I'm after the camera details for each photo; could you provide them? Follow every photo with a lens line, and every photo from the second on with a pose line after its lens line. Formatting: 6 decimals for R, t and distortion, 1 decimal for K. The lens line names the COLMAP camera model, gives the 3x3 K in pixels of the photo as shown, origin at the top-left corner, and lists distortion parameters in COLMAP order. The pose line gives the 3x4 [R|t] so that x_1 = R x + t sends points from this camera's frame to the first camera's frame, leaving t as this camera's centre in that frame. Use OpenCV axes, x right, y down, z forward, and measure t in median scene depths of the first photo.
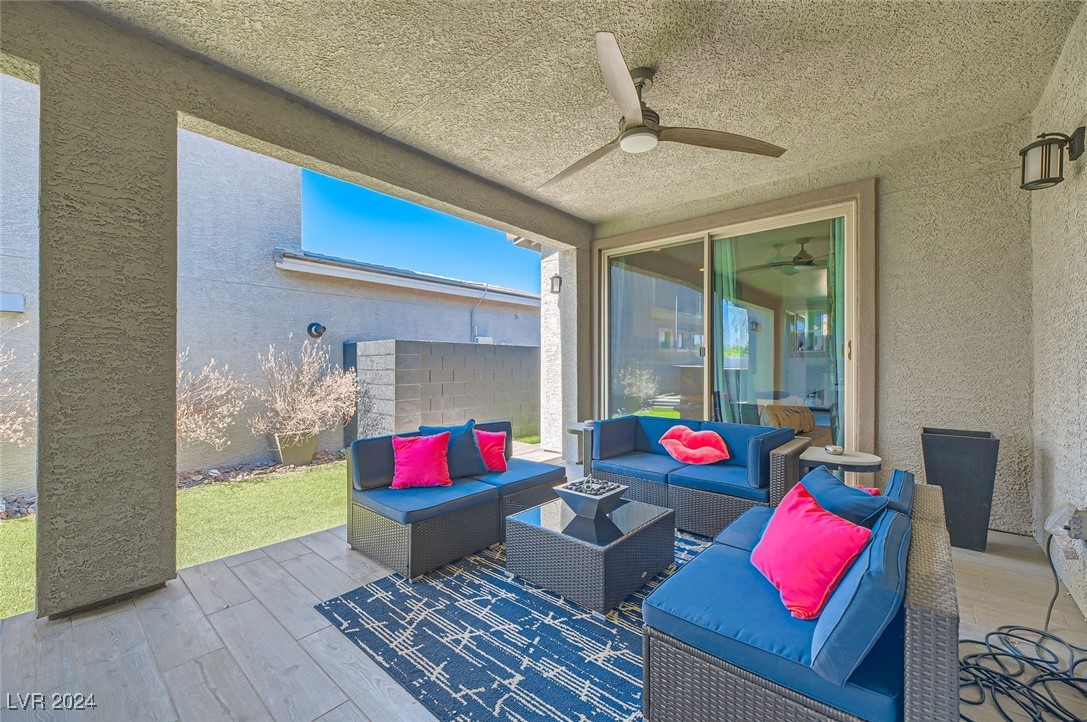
lens RADIAL K [[436.6, 0, 539.0], [0, 436.6, 364.0], [0, 0, 1]] dist [0.000562, -0.000031]
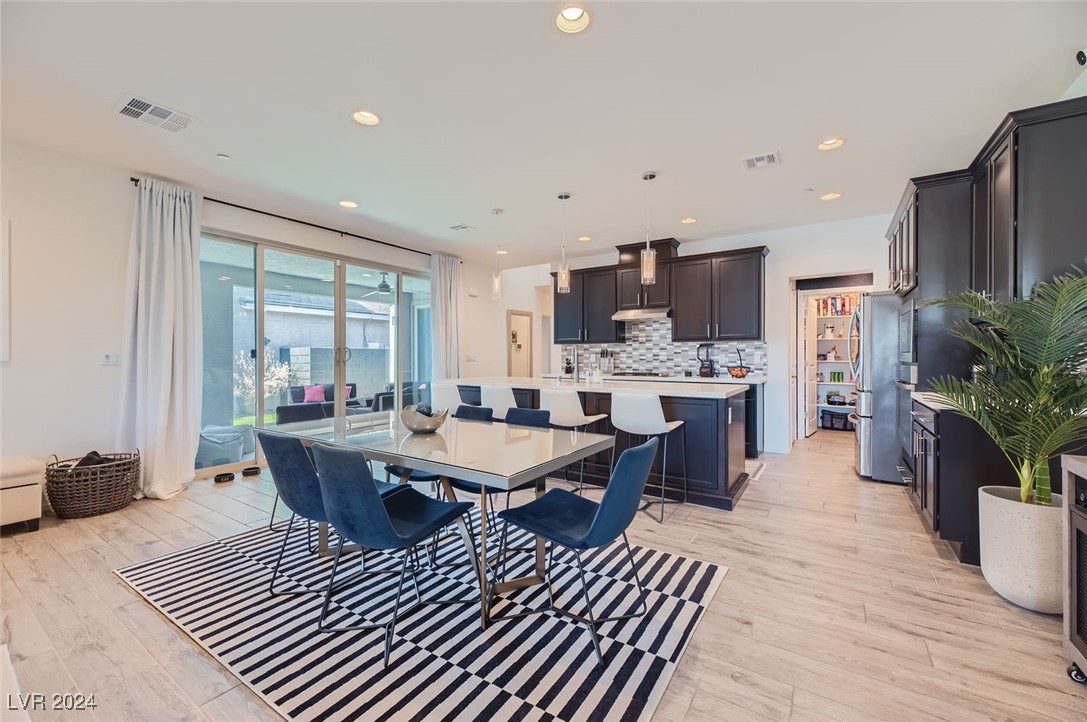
lens RADIAL K [[440.6, 0, 540.4], [0, 440.6, 359.0], [0, 0, 1]] dist [0.001282, -0.000343]
pose [[0.990981, -0.001871, 0.133992, 0.914712], [0.001338, 0.999991, 0.004068, -0.025882], [-0.133998, -0.003852, 0.990974, -2.336710]]
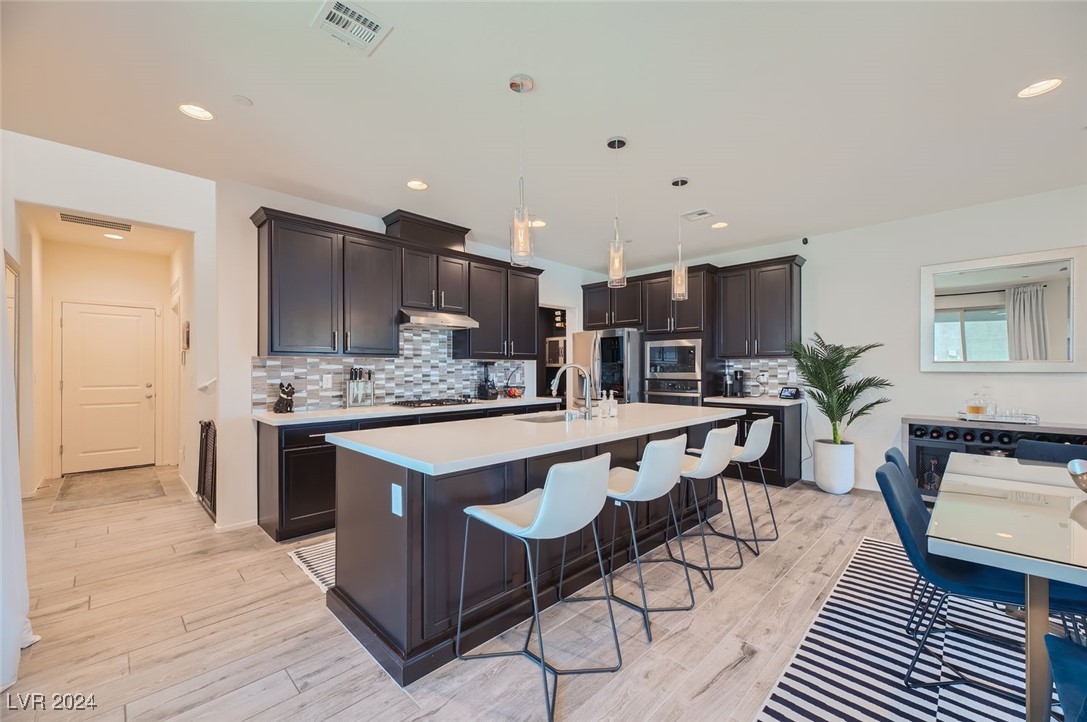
lens RADIAL K [[436.6, 0, 539.0], [0, 436.6, 364.0], [0, 0, 1]] dist [0.000562, -0.000031]
pose [[0.068012, 0.009710, 0.997637, 0.112055], [0.005593, 0.999933, -0.010114, -0.062561], [-0.997669, 0.006268, 0.067954, -0.586540]]
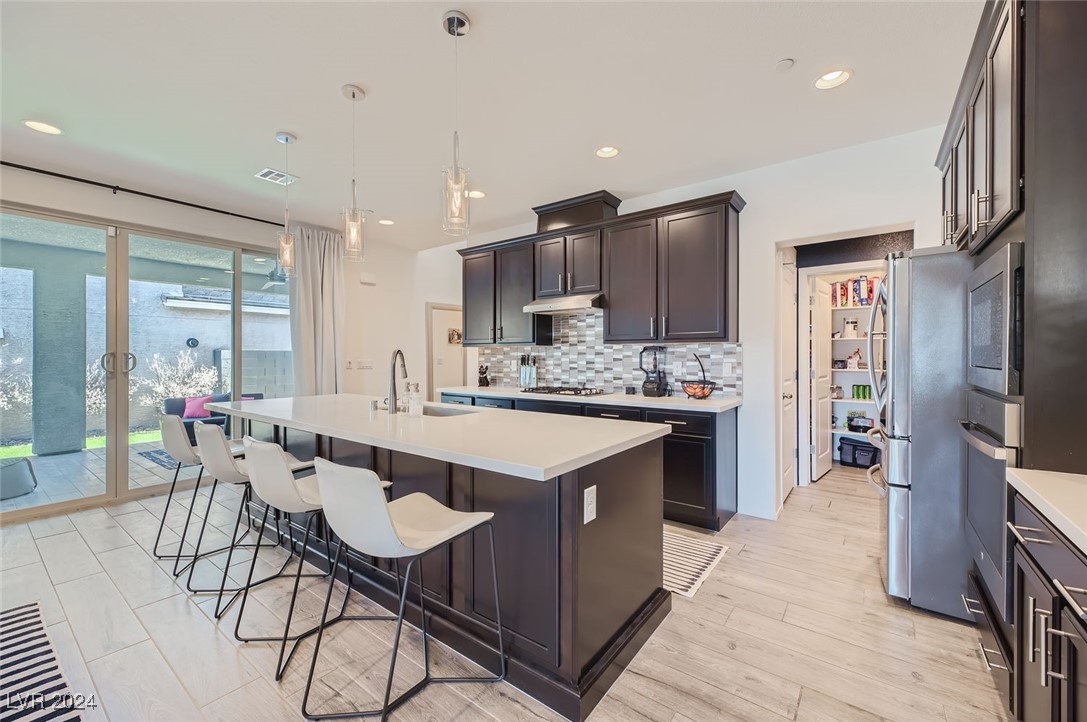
lens RADIAL K [[438.7, 0, 542.8], [0, 438.7, 358.4], [0, 0, 1]] dist [0.001000, 0.000279]
pose [[0.997119, -0.001354, 0.075840, 1.564107], [0.001205, 0.999997, 0.002012, -0.056053], [-0.075843, -0.001915, 0.997118, -1.688685]]
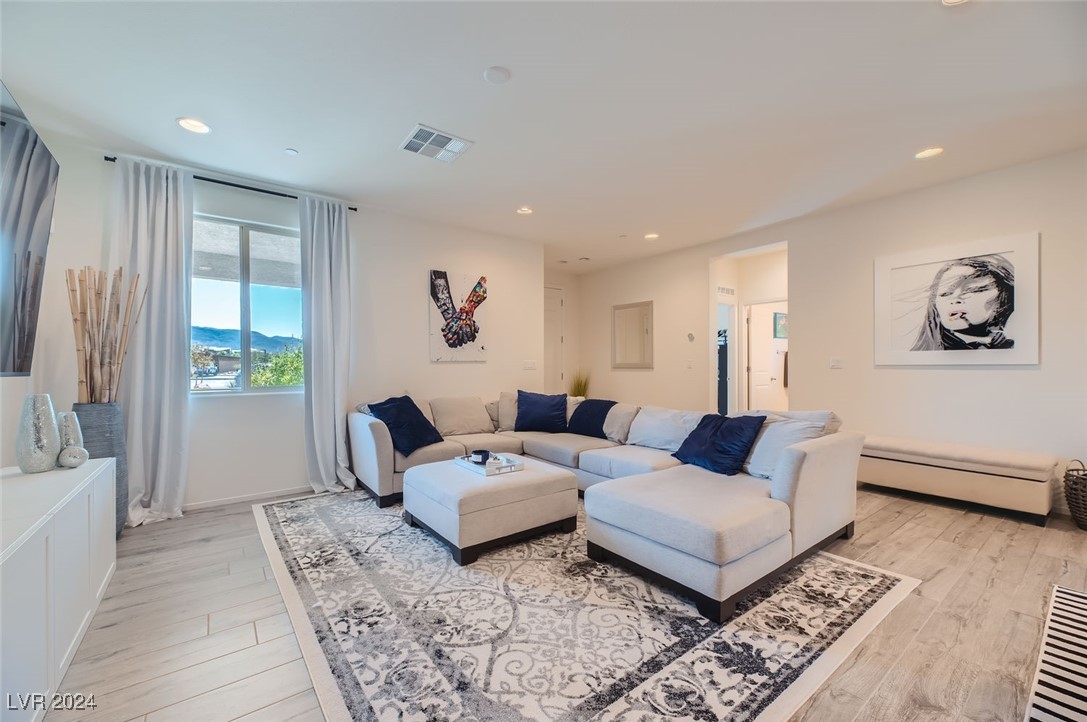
lens RADIAL K [[436.6, 0, 539.0], [0, 436.6, 364.0], [0, 0, 1]] dist [0.000562, -0.000031]
pose [[-0.203315, -0.002248, -0.979111, 1.208333], [0.000946, 0.999996, -0.002492, -0.015830], [0.979113, -0.001433, -0.203312, -2.119555]]
